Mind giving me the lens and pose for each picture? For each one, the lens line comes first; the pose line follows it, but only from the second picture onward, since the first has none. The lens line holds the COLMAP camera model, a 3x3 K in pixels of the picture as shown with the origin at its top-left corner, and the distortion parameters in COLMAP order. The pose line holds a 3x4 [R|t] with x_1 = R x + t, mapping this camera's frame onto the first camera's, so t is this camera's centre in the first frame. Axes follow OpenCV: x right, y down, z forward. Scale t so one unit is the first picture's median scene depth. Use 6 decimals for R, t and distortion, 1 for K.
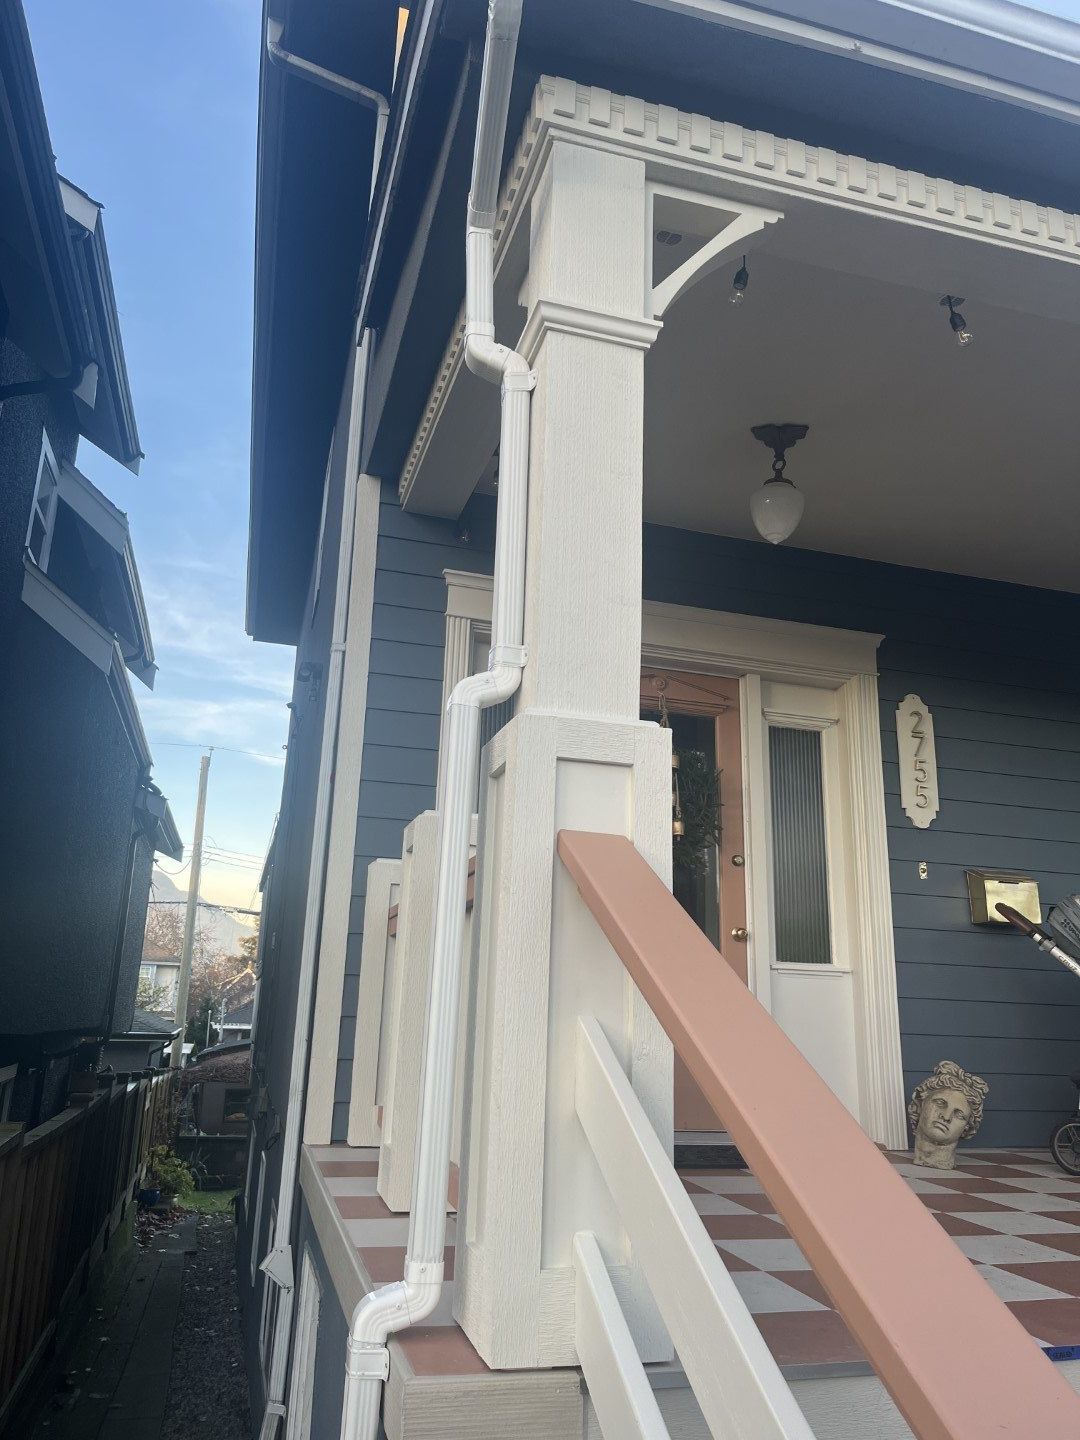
lens RADIAL K [[1089.8, 0, 548.1], [0, 1089.8, 704.6], [0, 0, 1]] dist [0.059883, -0.081792]
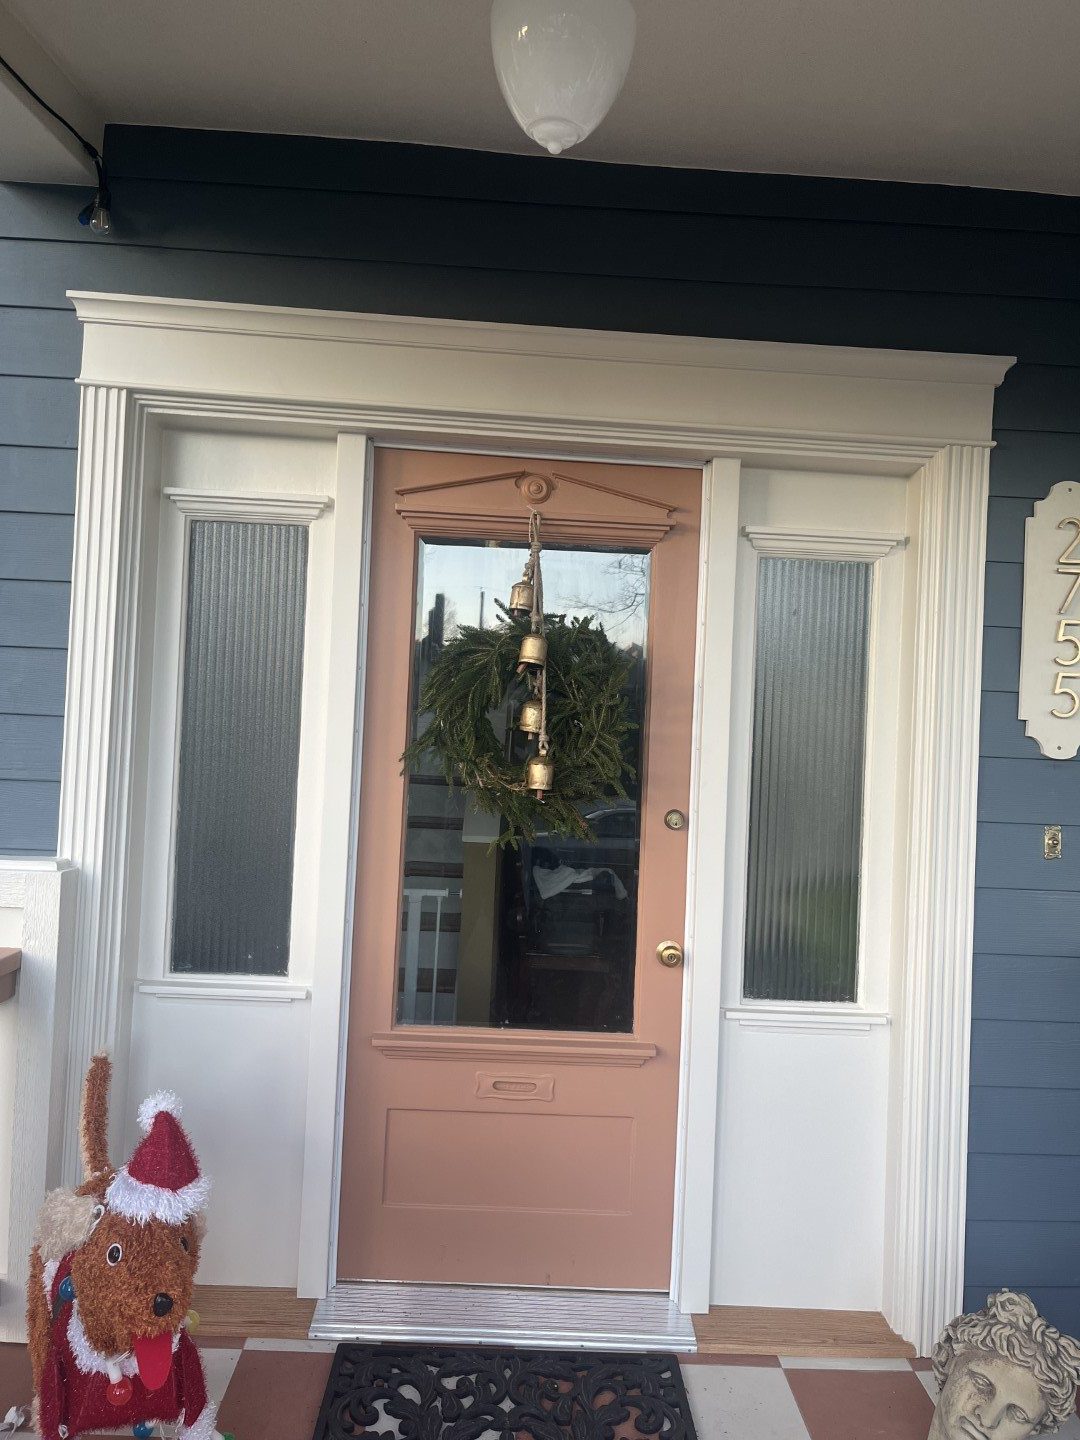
lens RADIAL K [[1089.8, 0, 545.7], [0, 1089.8, 722.8], [0, 0, 1]] dist [0.059883, -0.081792]
pose [[0.968706, 0.010935, -0.247968, 0.256467], [0.053689, 0.966146, 0.252346, -0.046282], [0.242333, -0.257762, 0.935325, 0.513537]]
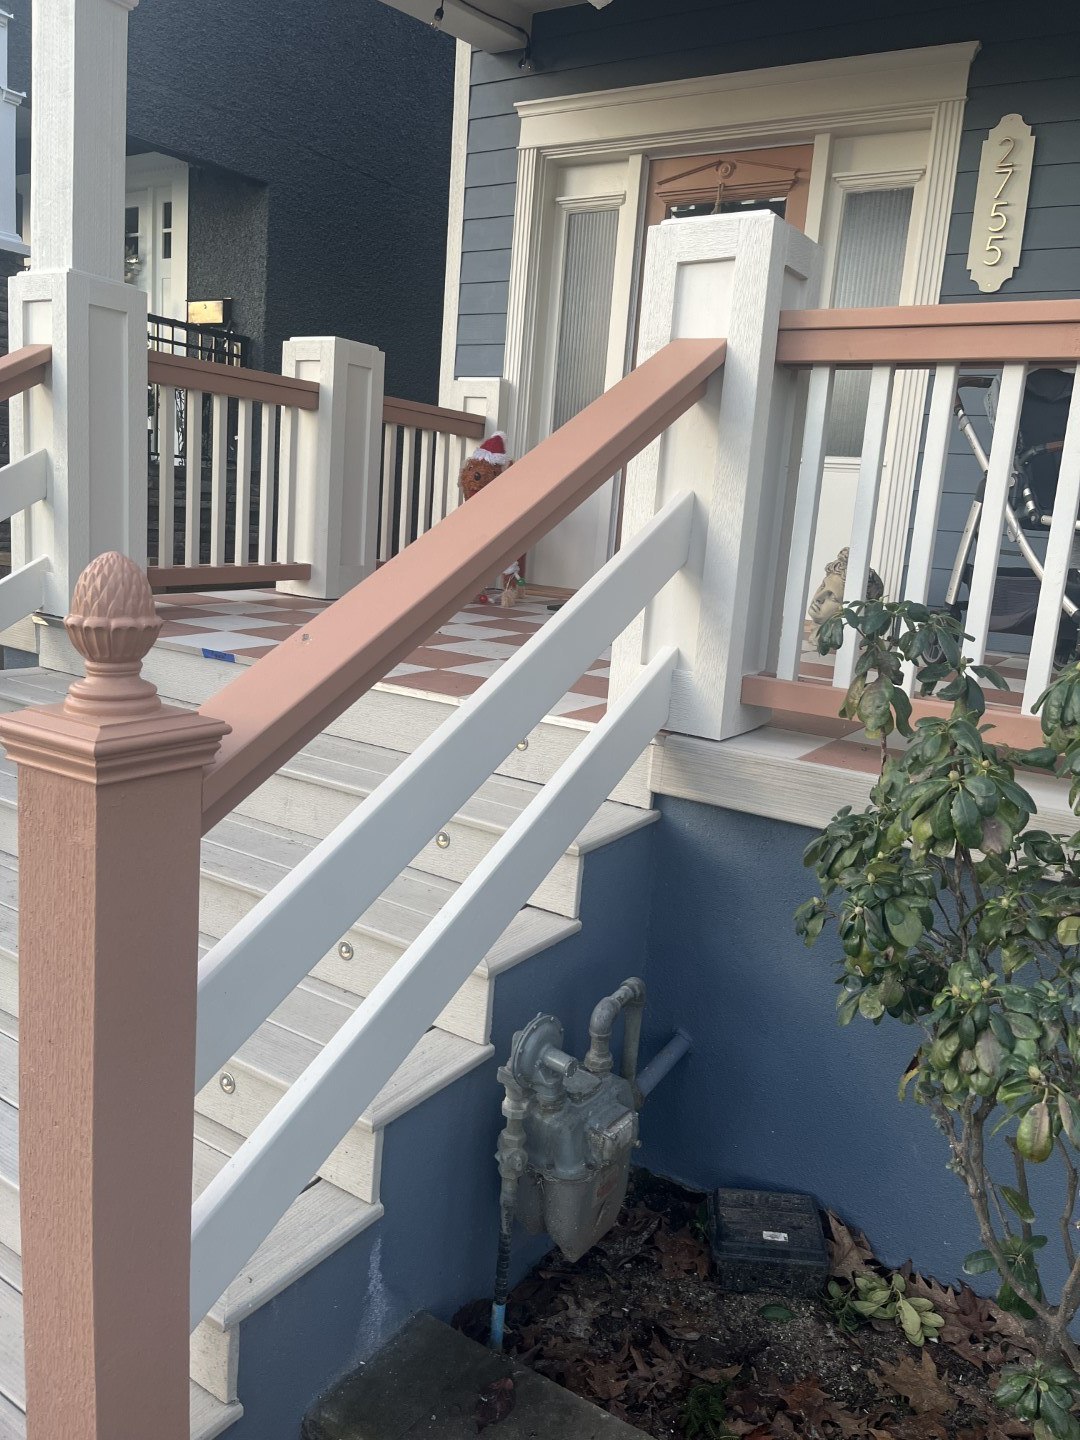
lens RADIAL K [[1089.8, 0, 557.8], [0, 1089.8, 714.9], [0, 0, 1]] dist [0.059883, -0.081792]
pose [[0.661835, 0.151691, -0.734142, 0.852168], [0.150751, 0.932377, 0.328554, 0.094303], [0.734336, -0.328121, 0.594212, 0.161569]]
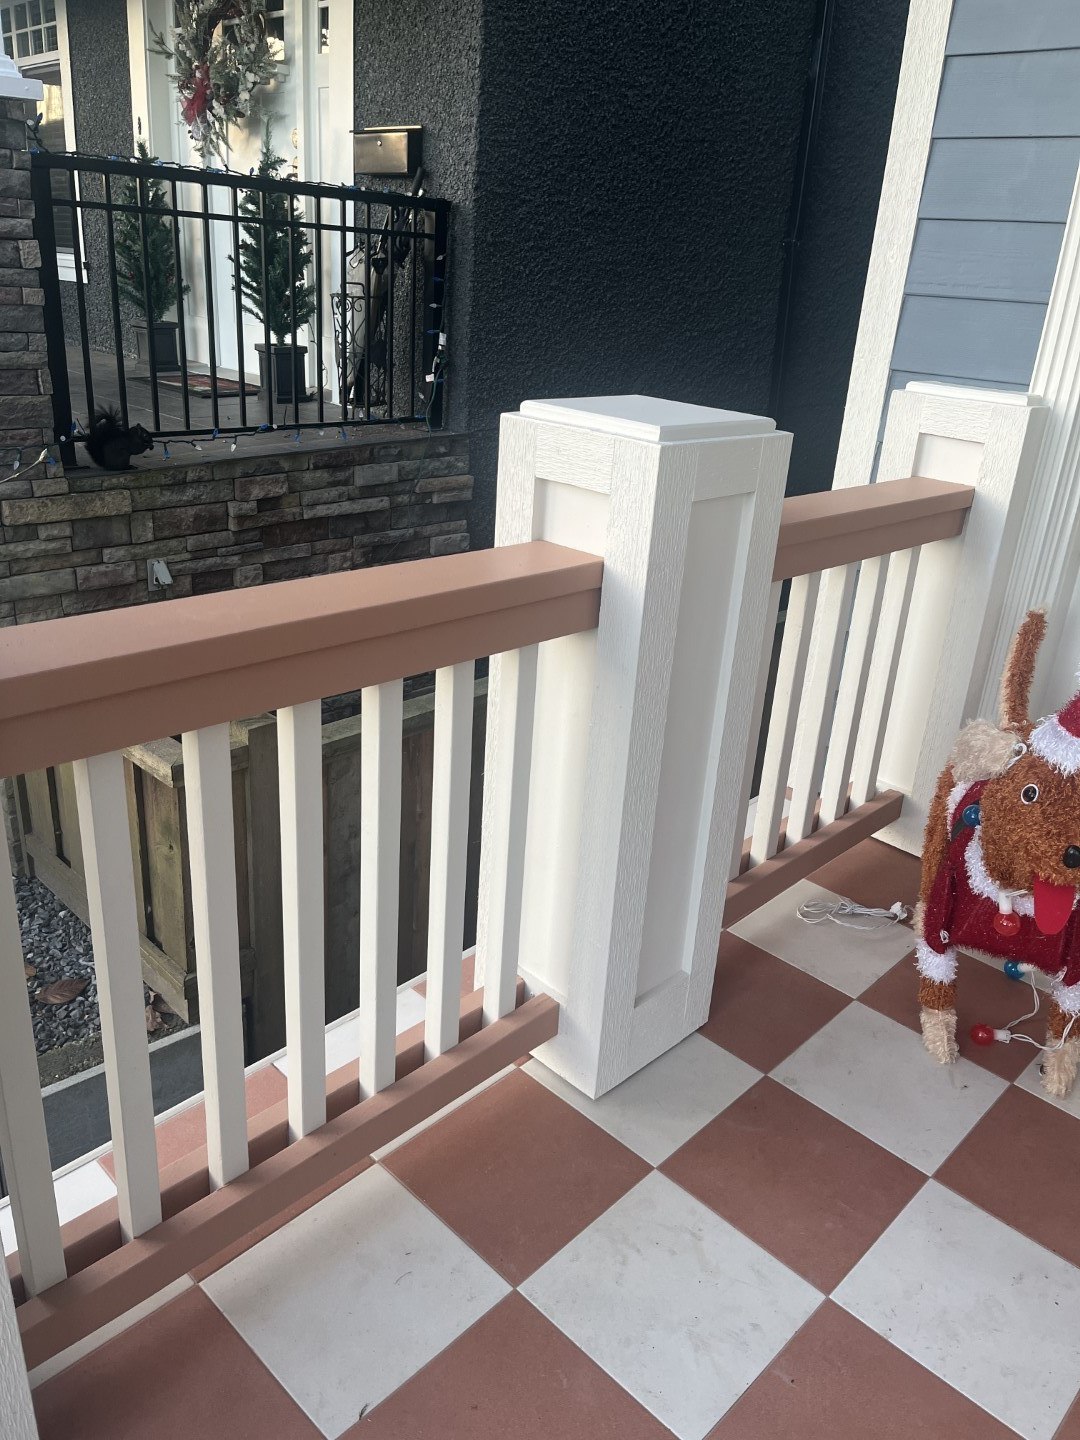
lens RADIAL K [[1089.8, 0, 547.9], [0, 1089.8, 712.0], [0, 0, 1]] dist [0.059883, -0.081792]
pose [[0.496016, 0.327179, -0.804314, 0.225966], [0.188425, 0.863665, 0.467523, -0.006641], [0.847622, -0.383452, 0.366743, 0.527650]]
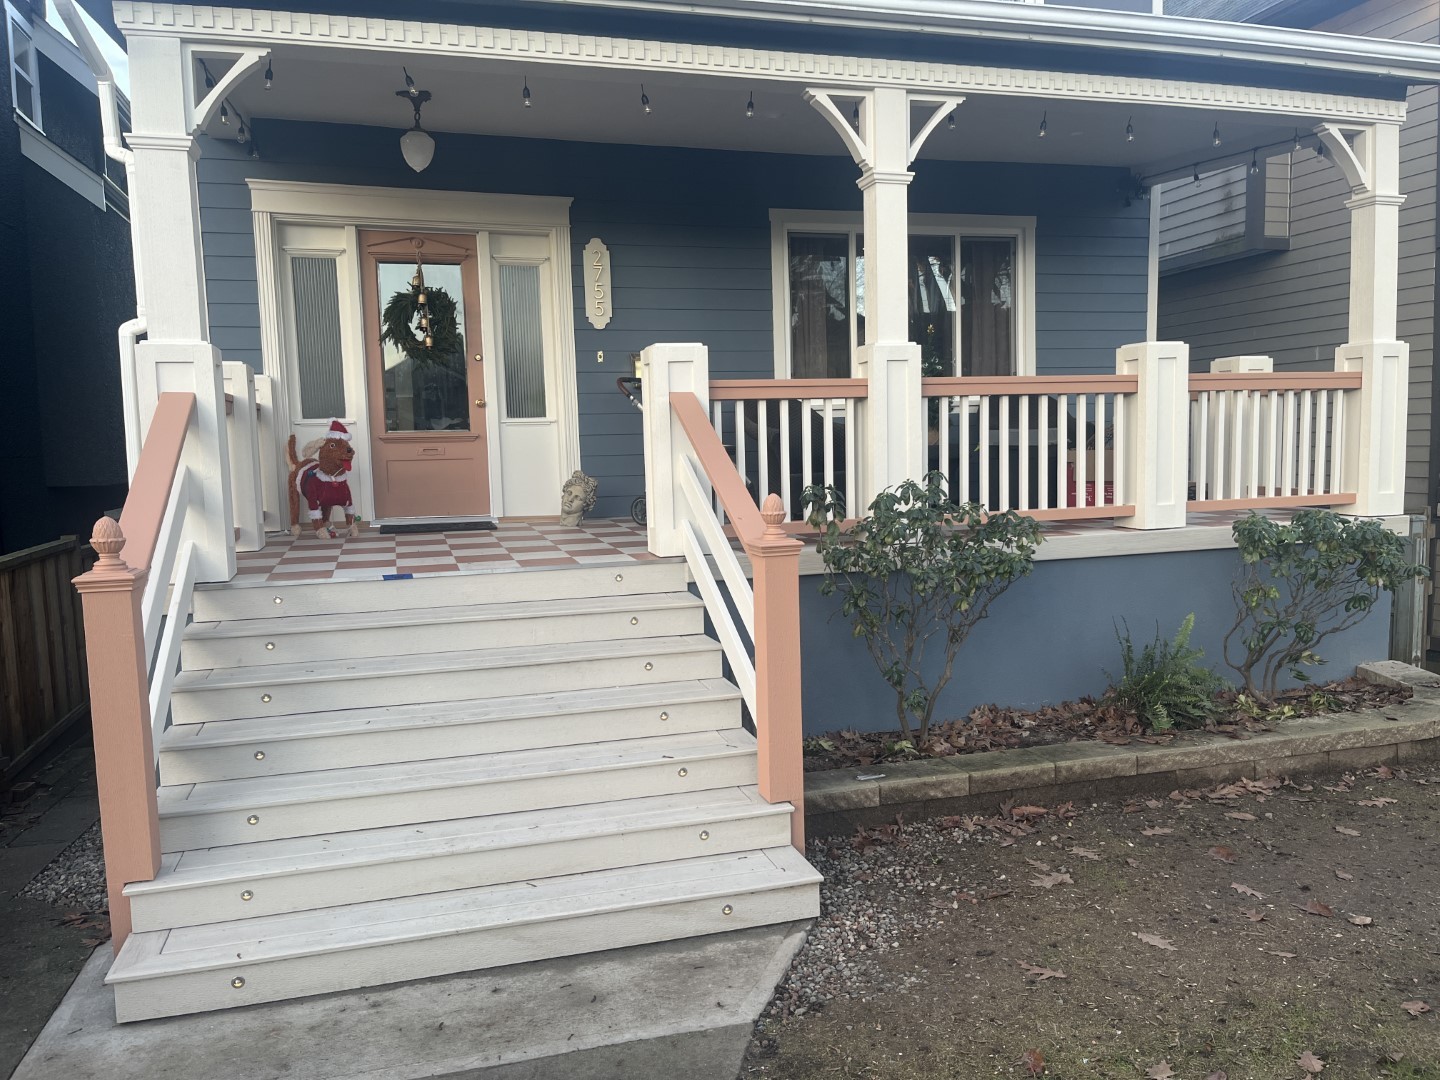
lens RADIAL K [[1089.8, 0, 717.6], [0, 1089.8, 549.5], [0, 0, 1]] dist [0.059883, -0.081792]
pose [[0.998364, -0.057037, -0.004106, 0.537037], [0.054623, 0.929943, 0.363624, -0.166542], [-0.016922, -0.363253, 0.931537, -0.623922]]
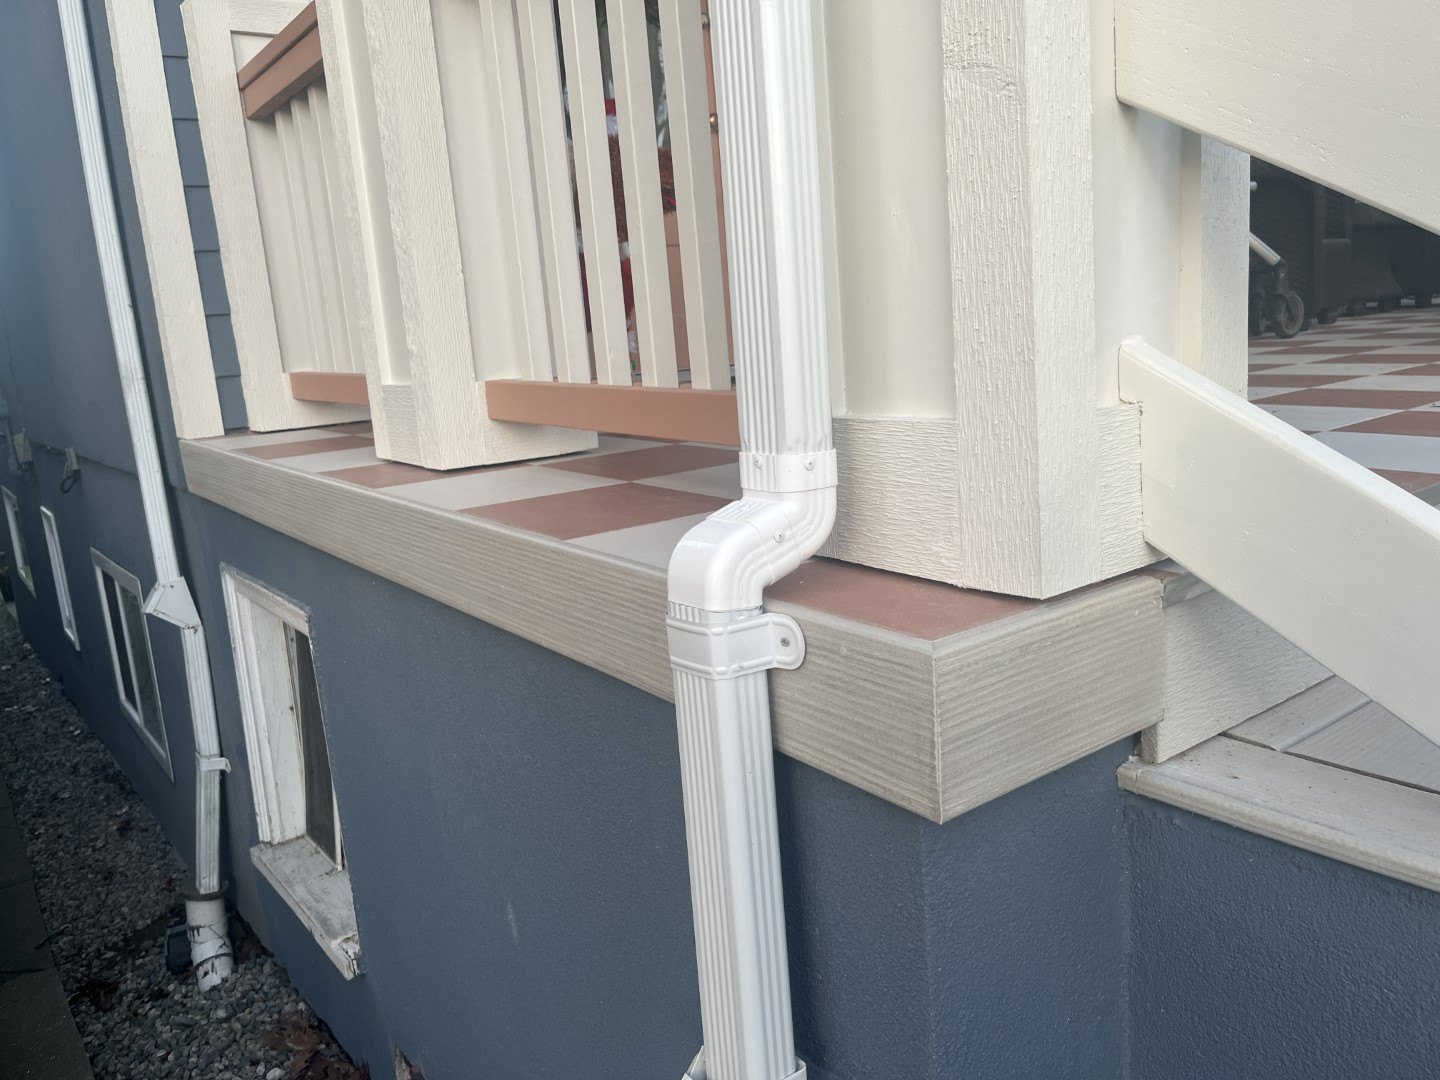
lens RADIAL K [[1089.8, 0, 716.6], [0, 1089.8, 531.4], [0, 0, 1]] dist [0.059883, -0.081792]
pose [[0.928209, -0.169044, 0.331438, -0.128727], [0.008108, 0.899803, 0.436222, 0.134252], [-0.371970, -0.402218, 0.836576, 0.244473]]
